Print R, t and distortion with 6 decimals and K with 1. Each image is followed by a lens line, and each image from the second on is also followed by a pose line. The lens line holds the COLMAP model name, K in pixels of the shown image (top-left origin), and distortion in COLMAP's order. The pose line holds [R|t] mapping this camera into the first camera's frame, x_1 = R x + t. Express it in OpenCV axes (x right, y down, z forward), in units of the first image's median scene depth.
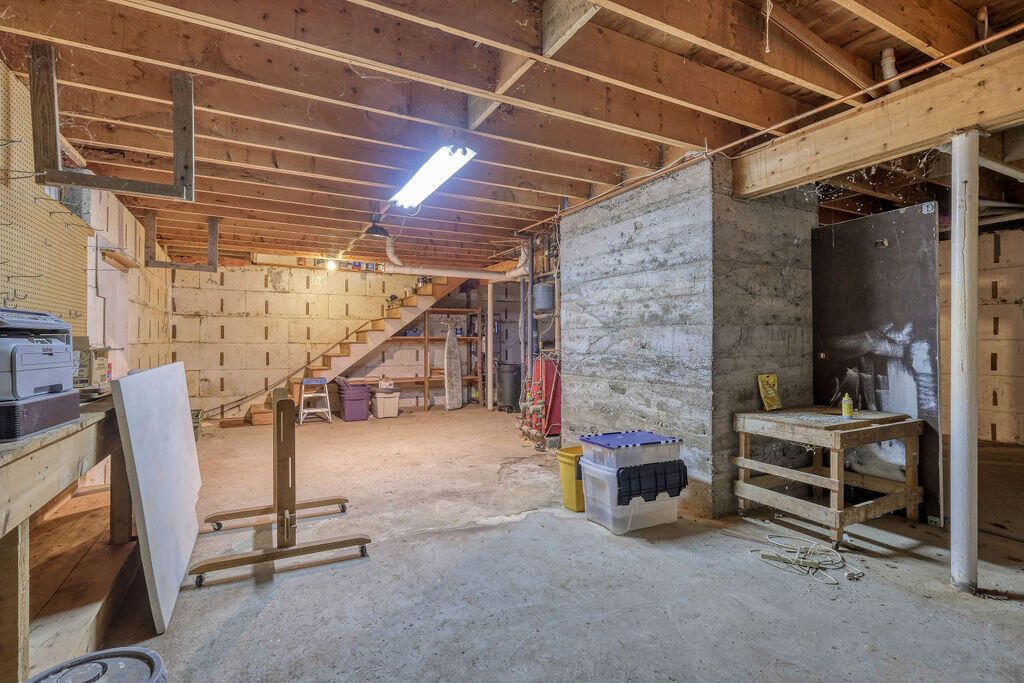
lens RADIAL K [[495.6, 0, 511.1], [0, 495.6, 343.3], [0, 0, 1]] dist [0.005746, 0.000898]
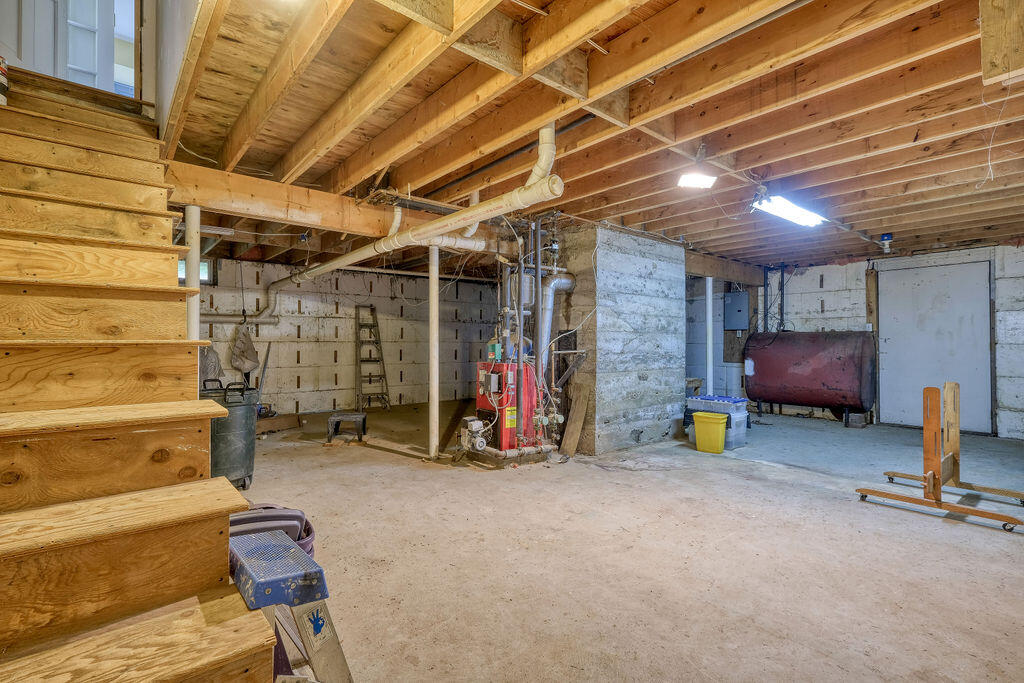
lens RADIAL K [[495.6, 0, 487.6], [0, 495.6, 337.2], [0, 0, 1]] dist [0.005746, 0.000898]
pose [[-0.216134, 0.012645, 0.976282, -1.020203], [0.001615, 0.999919, -0.012594, -0.003177], [-0.976362, -0.001146, -0.216137, 1.693168]]
